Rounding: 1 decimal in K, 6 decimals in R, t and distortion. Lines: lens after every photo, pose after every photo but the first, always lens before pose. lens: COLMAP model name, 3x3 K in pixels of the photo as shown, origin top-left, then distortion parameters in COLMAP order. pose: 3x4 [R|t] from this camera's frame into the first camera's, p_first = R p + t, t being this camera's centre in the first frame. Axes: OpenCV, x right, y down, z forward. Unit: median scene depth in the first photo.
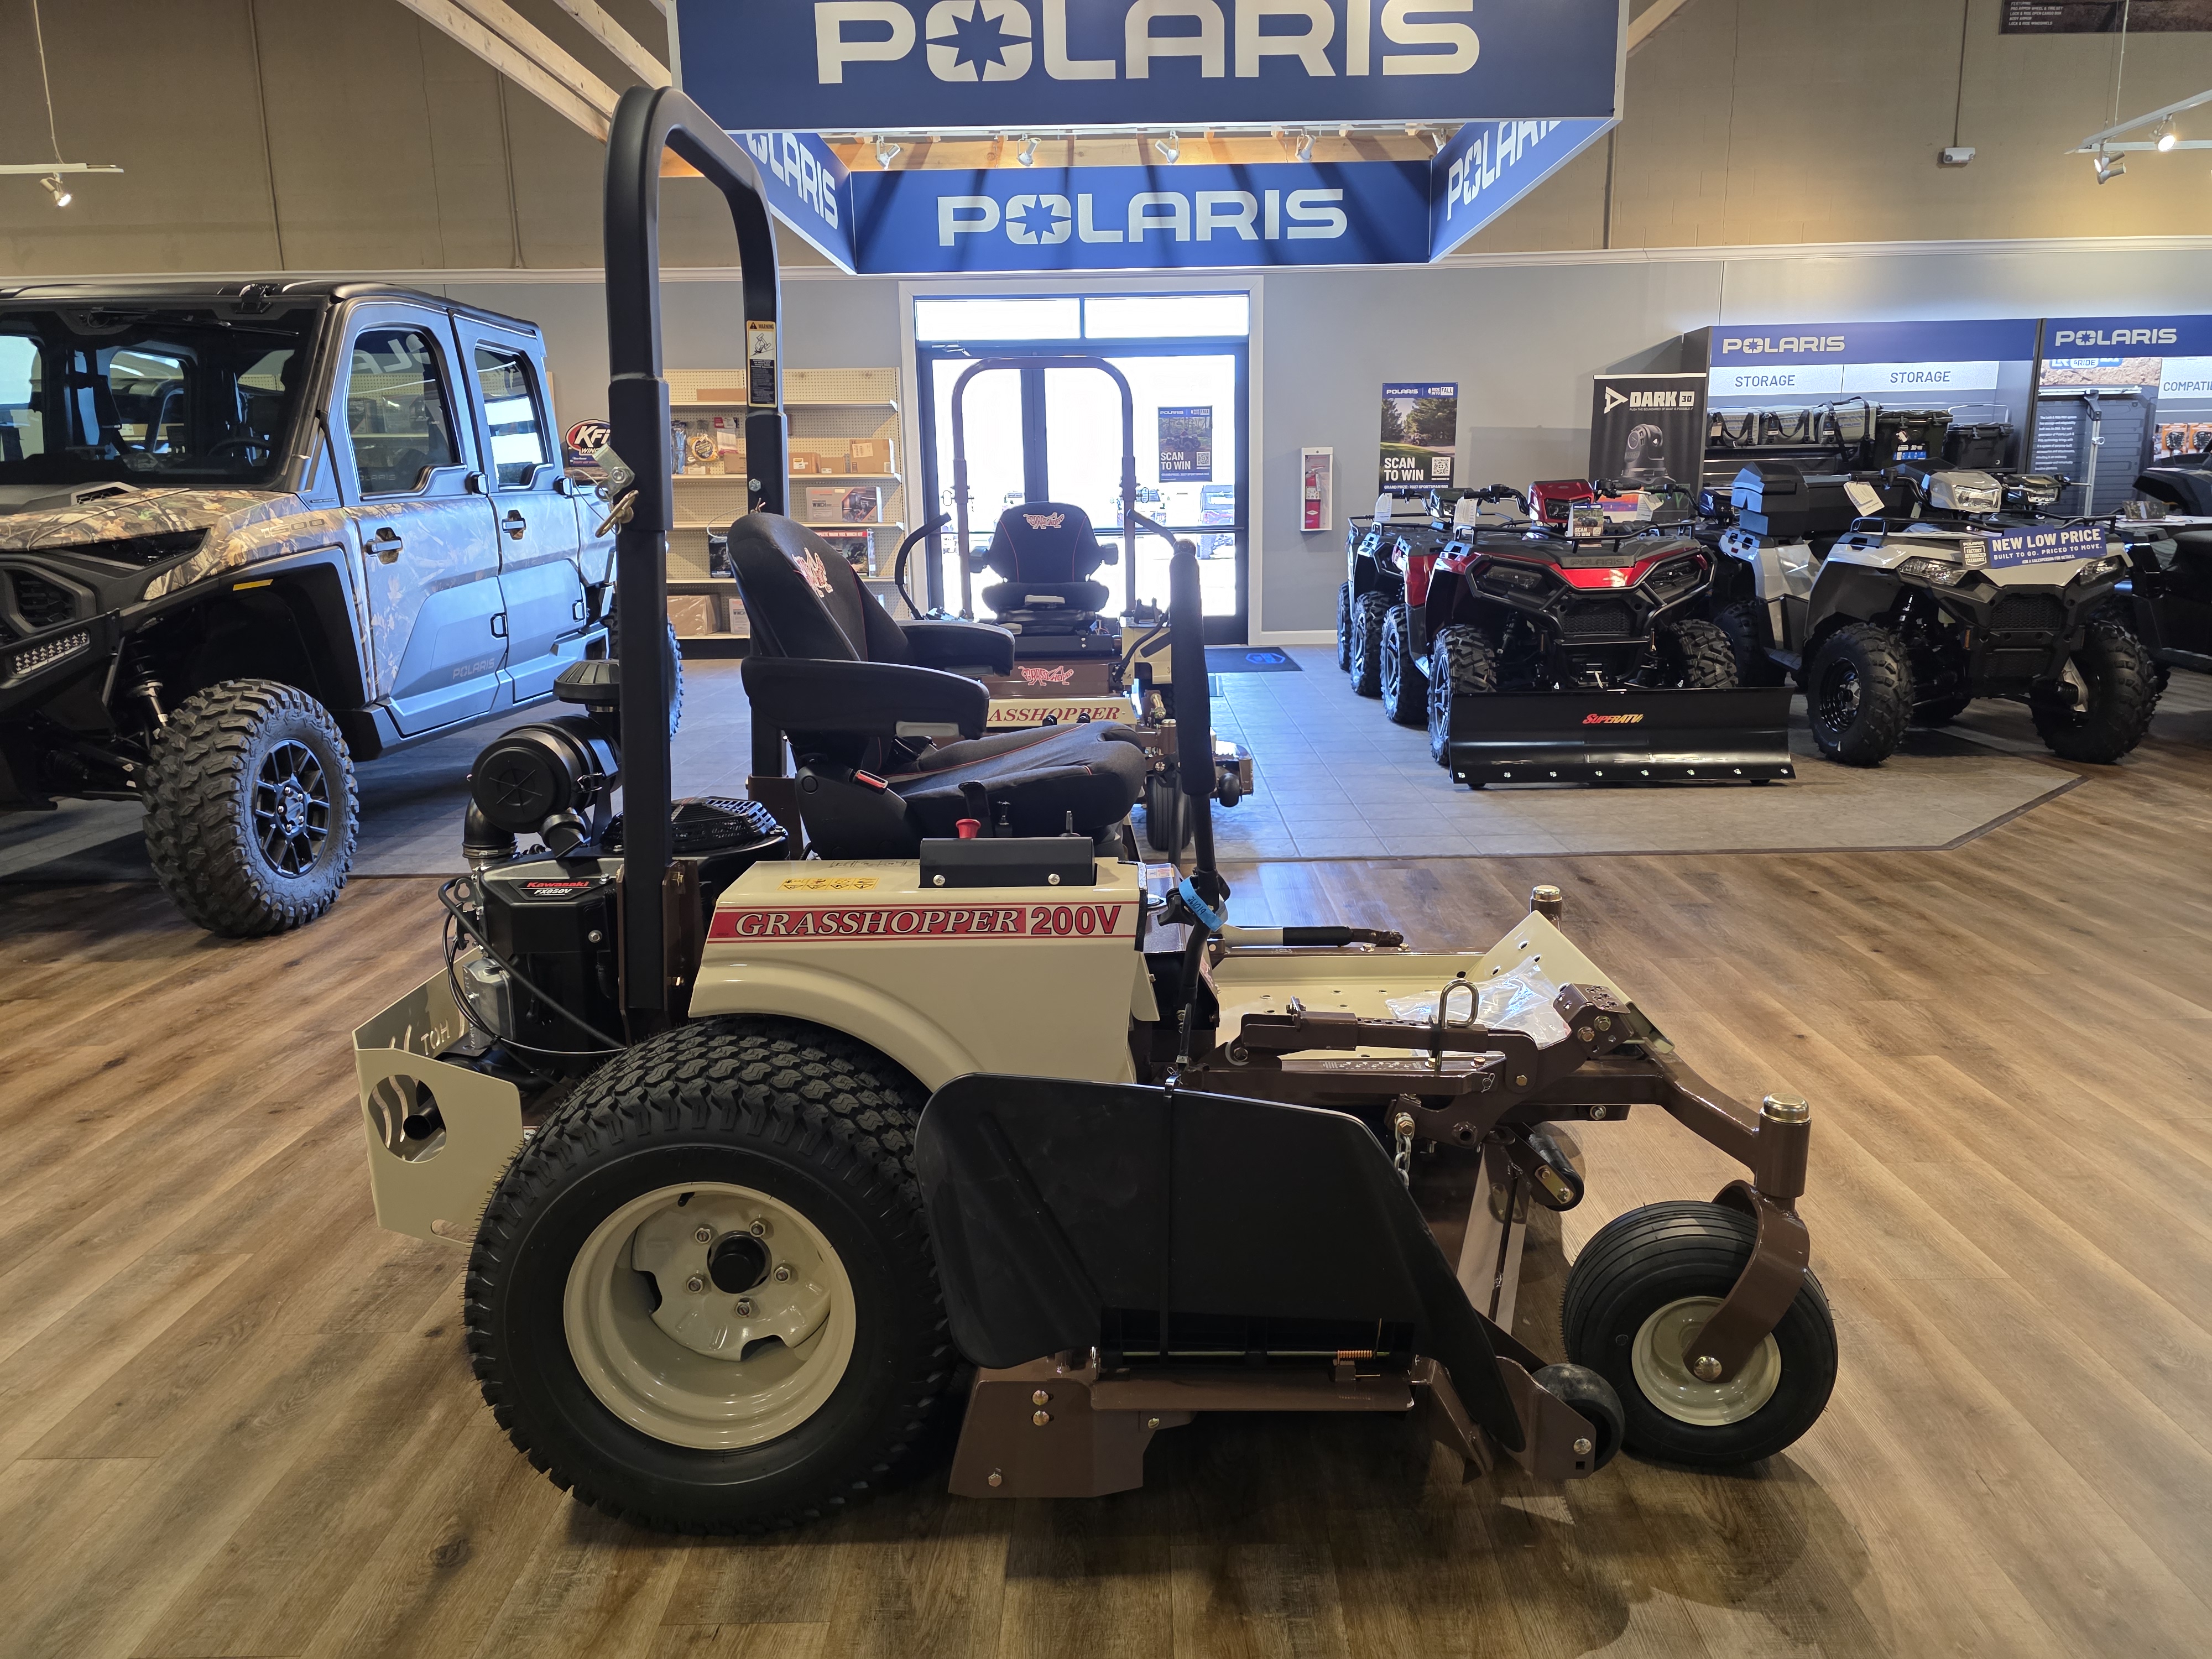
lens RADIAL K [[1472.8, 0, 1136.9], [0, 1472.8, 834.5], [0, 0, 1]] dist [0.058093, -0.056309]
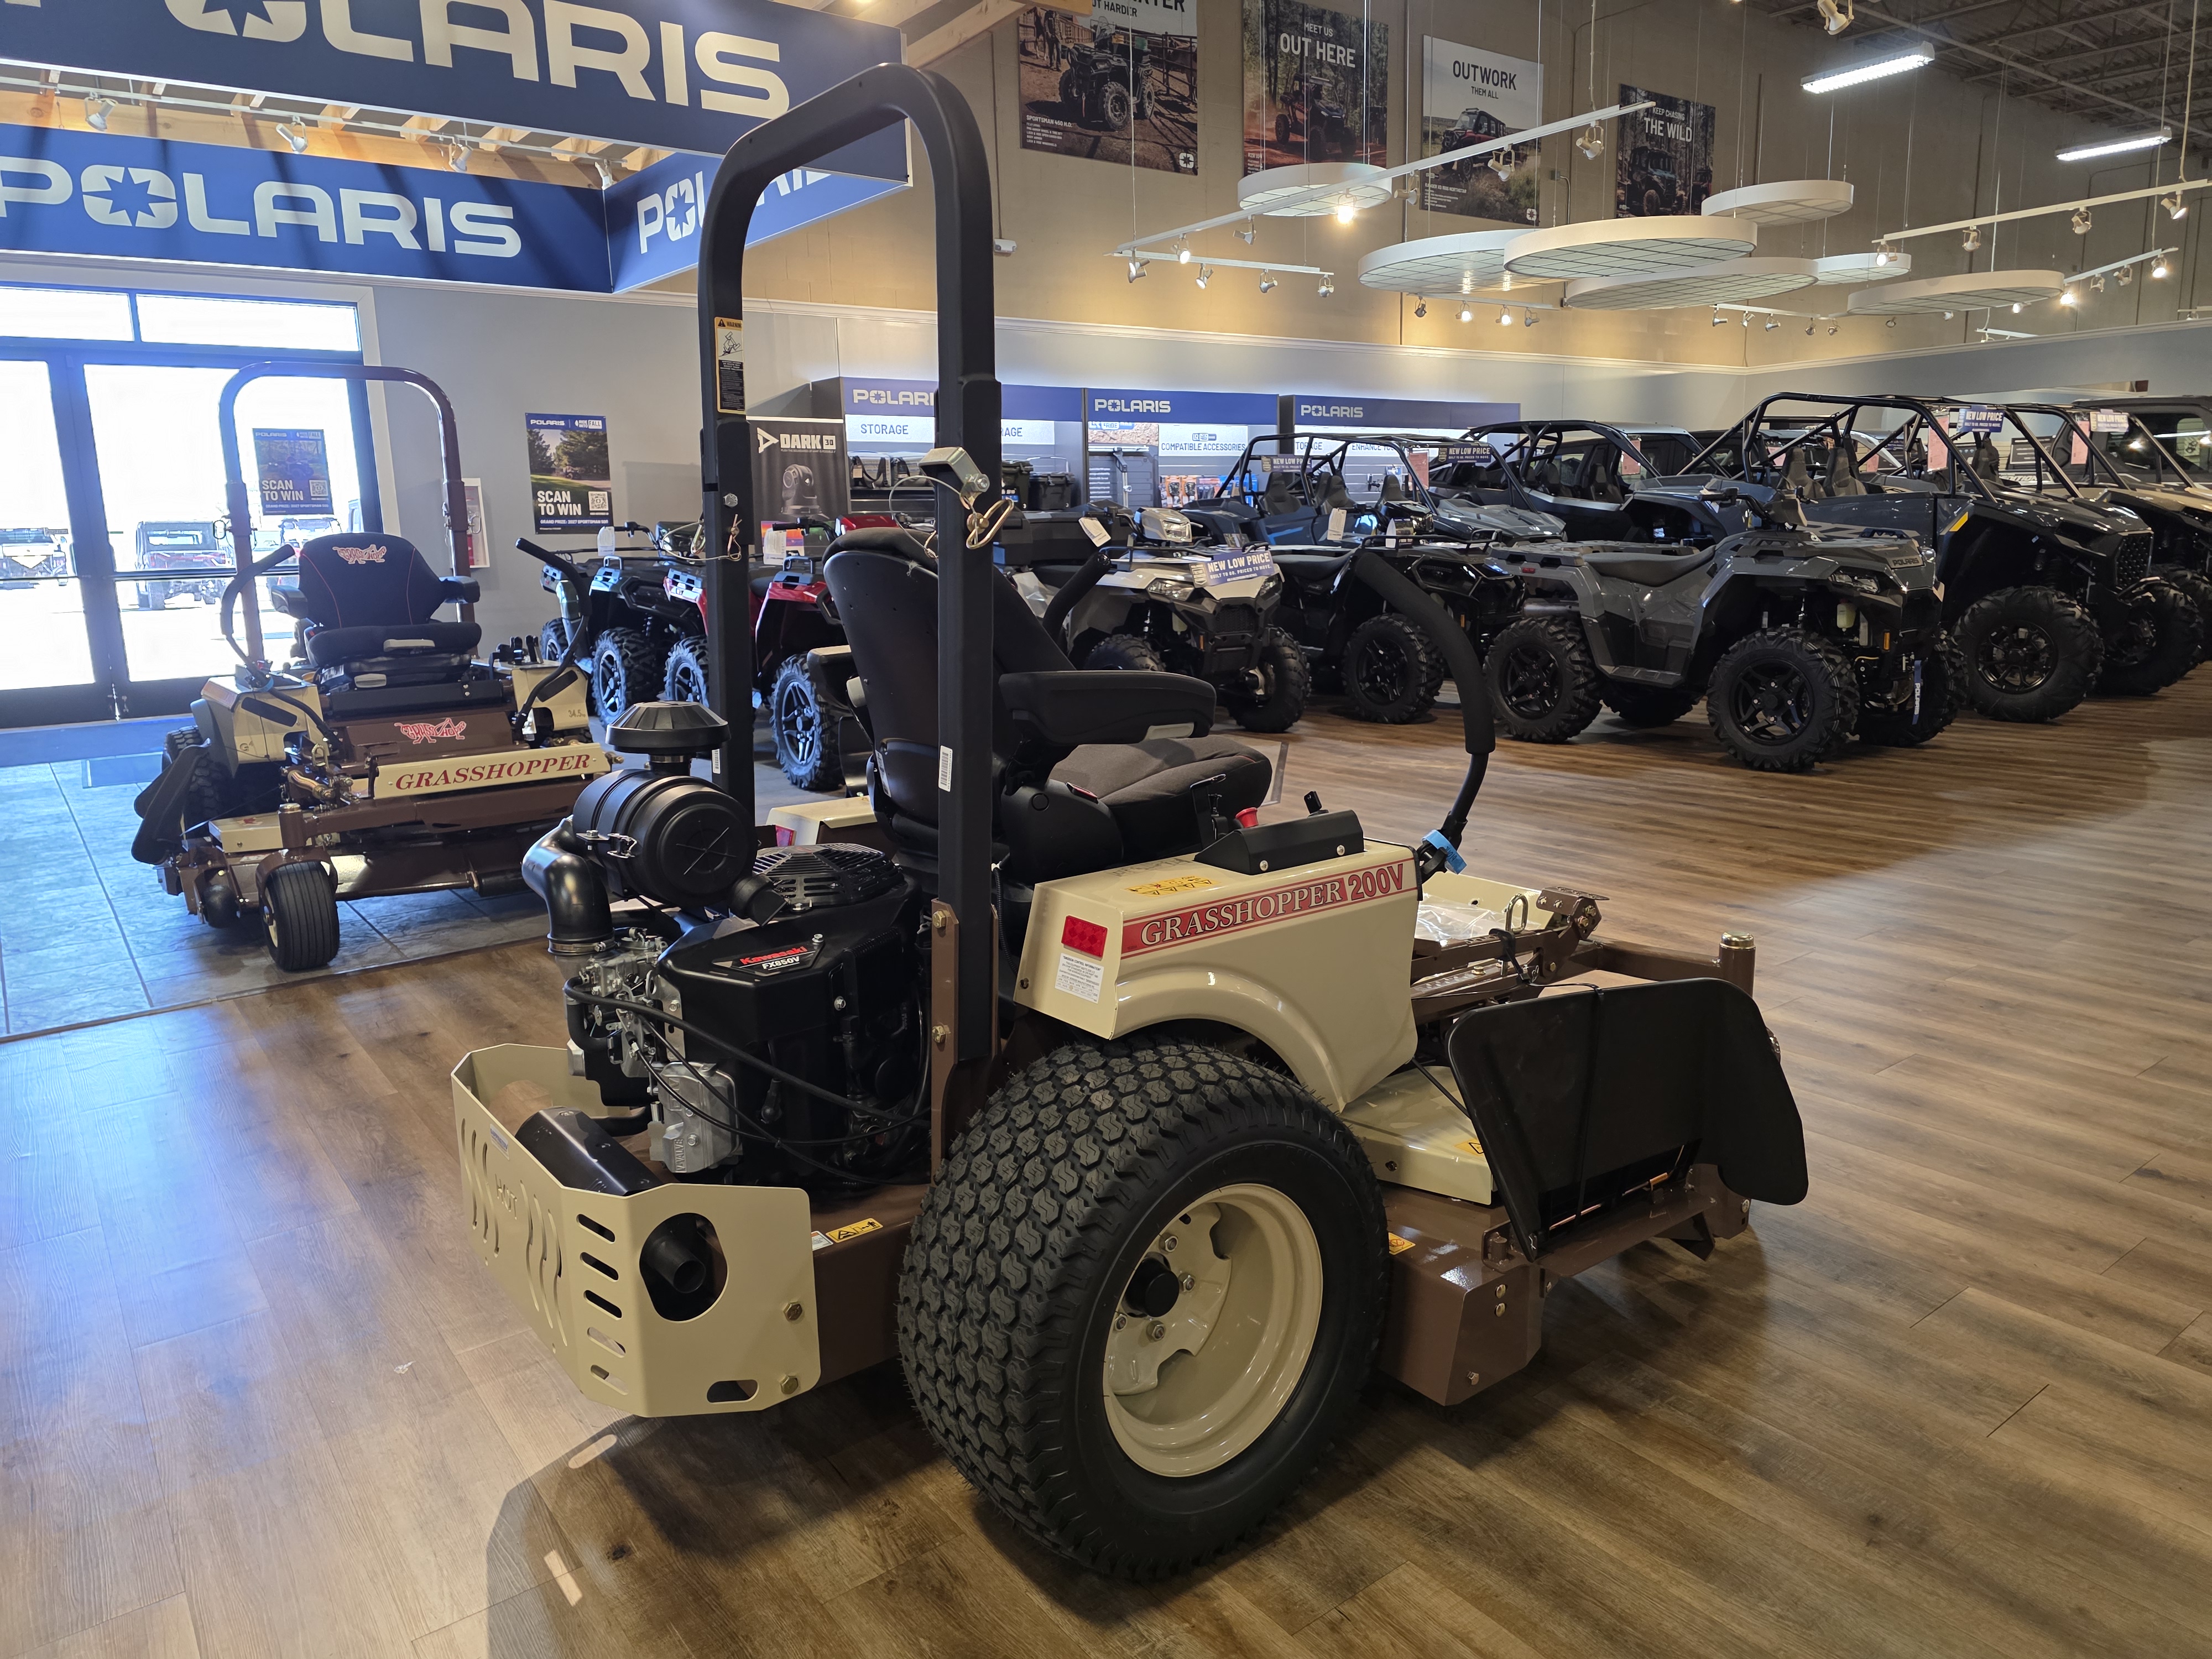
lens RADIAL K [[1472.8, 0, 1126.7], [0, 1472.8, 819.5], [0, 0, 1]] dist [0.058093, -0.056309]
pose [[0.793618, -0.121789, 0.596103, -0.239331], [0.143200, 0.989626, 0.011542, -0.007976], [-0.591325, 0.076202, 0.802825, 0.059791]]
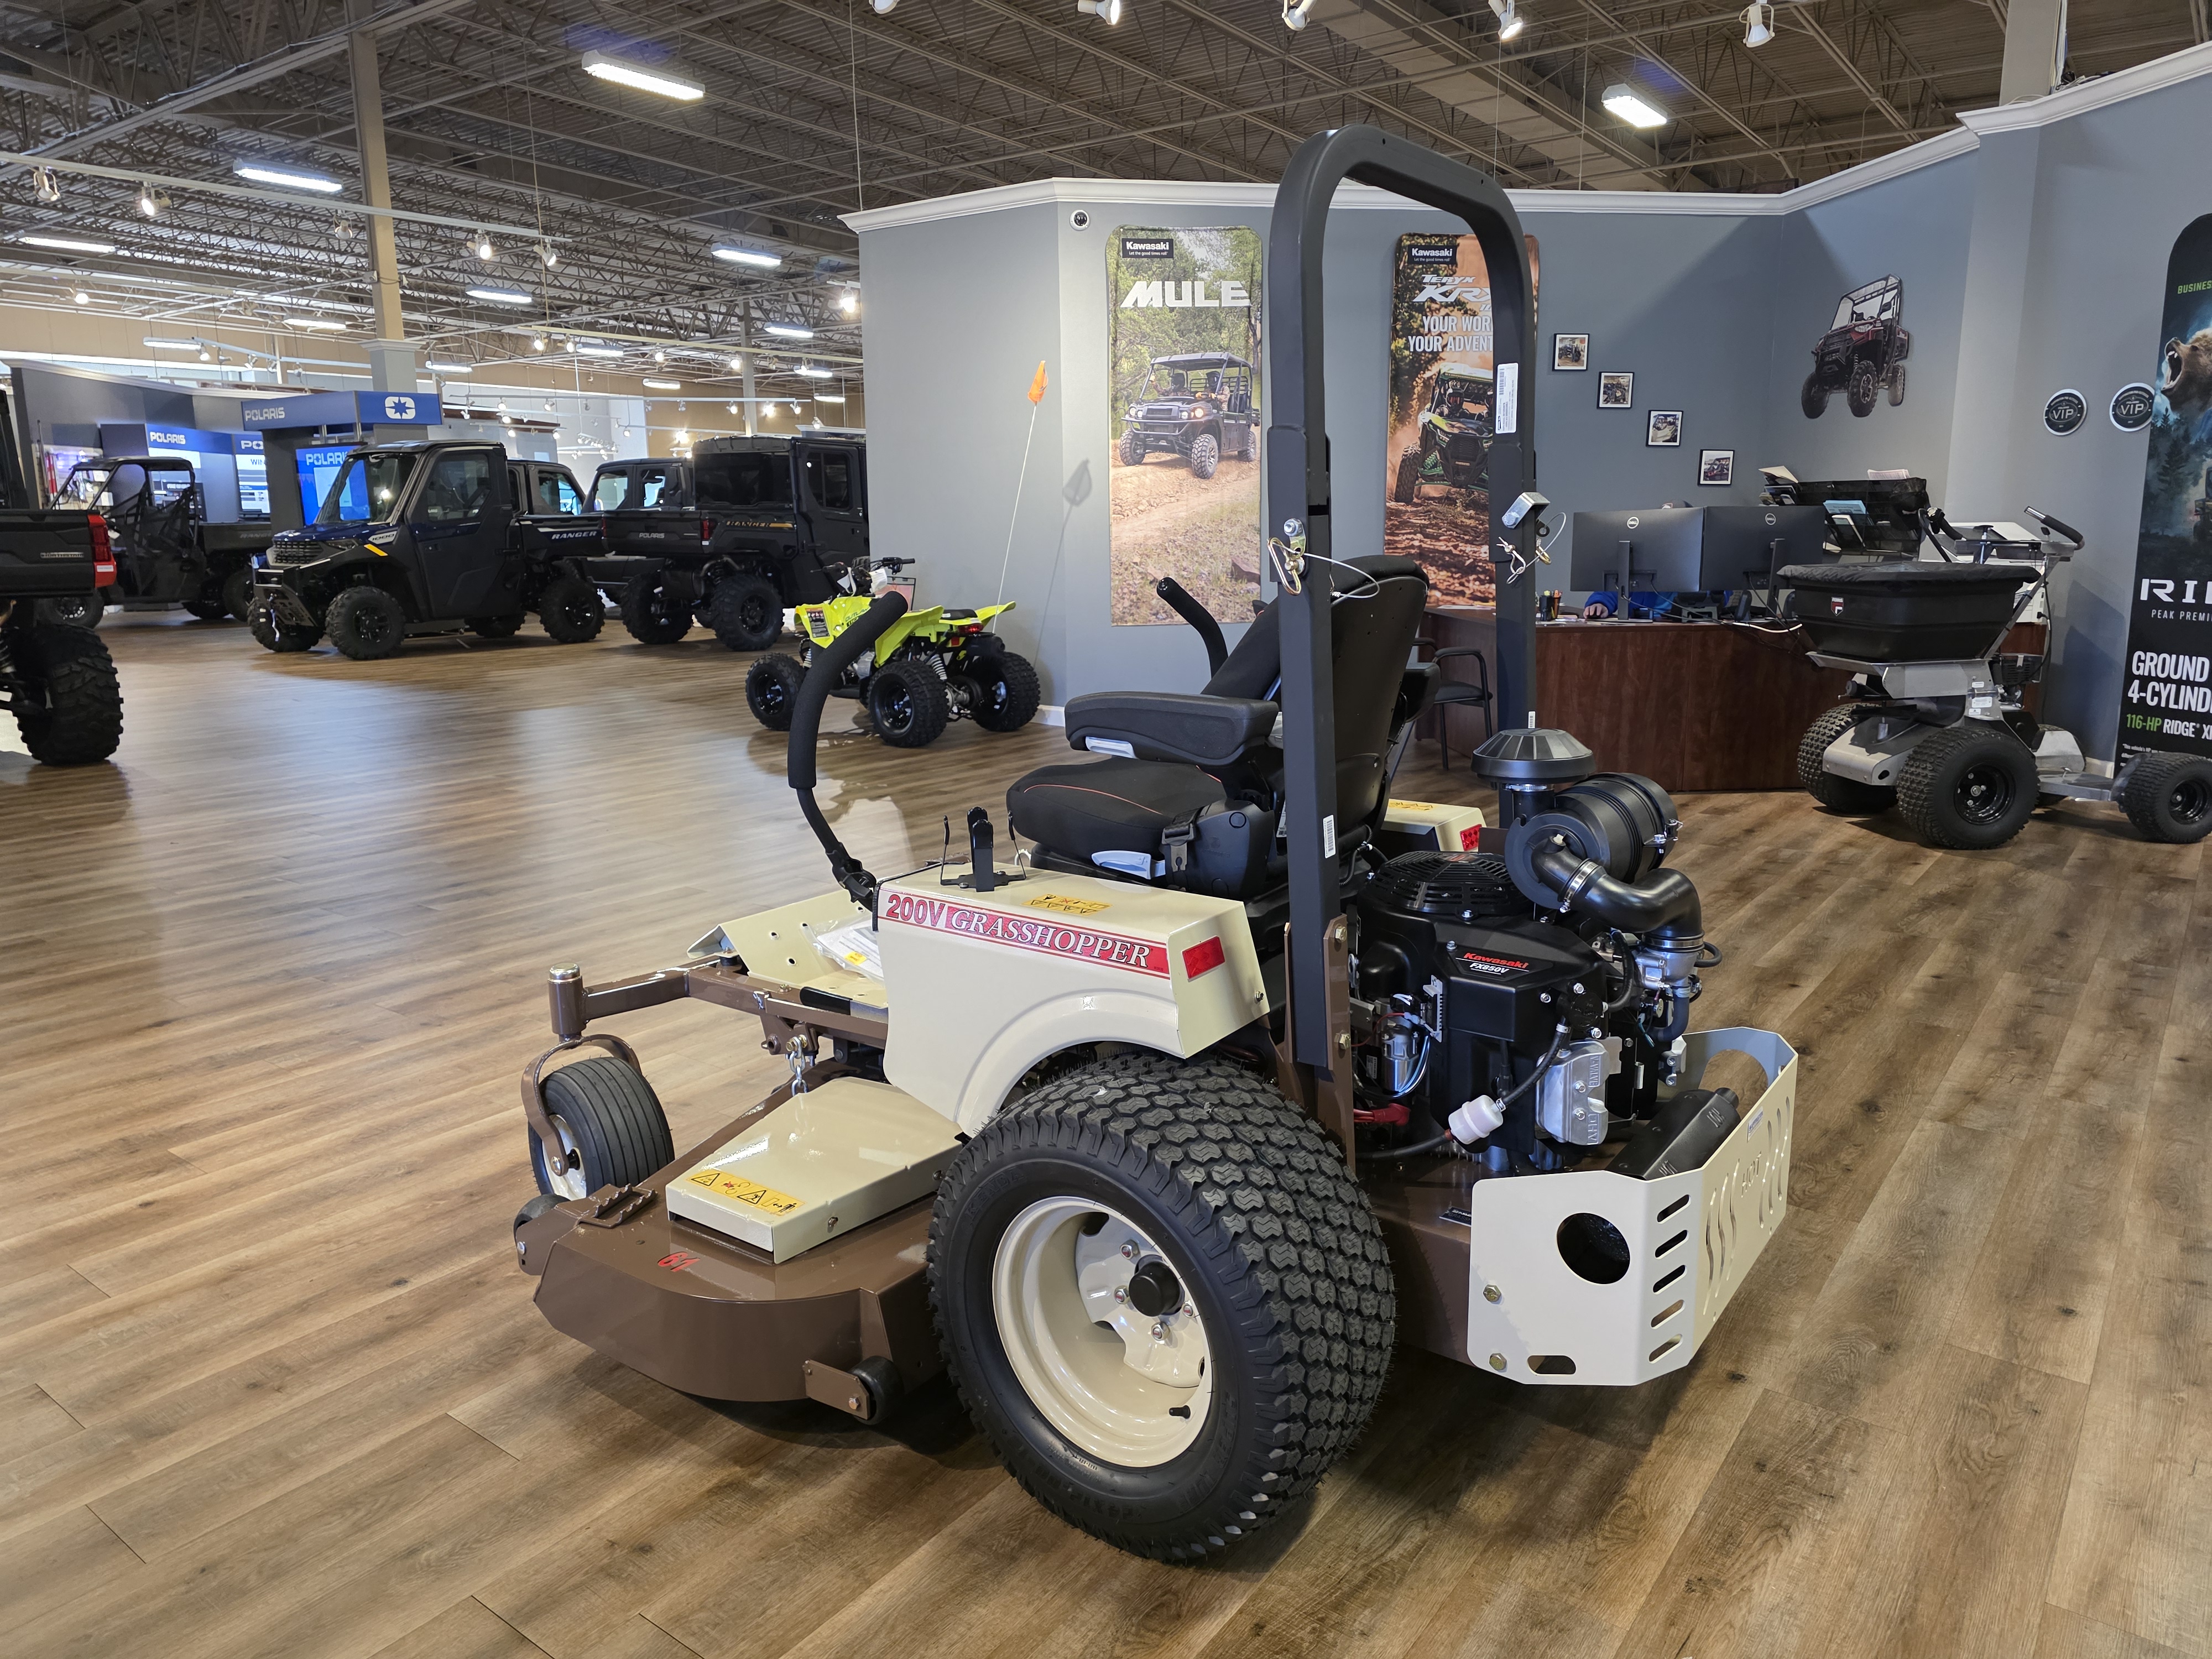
lens RADIAL K [[1472.8, 0, 1132.4], [0, 1472.8, 840.7], [0, 0, 1]] dist [0.058093, -0.056309]
pose [[-0.799989, -0.106577, 0.590474, -0.244235], [0.148644, 0.918220, 0.367119, -0.144319], [-0.581312, 0.381462, -0.718724, 0.632922]]
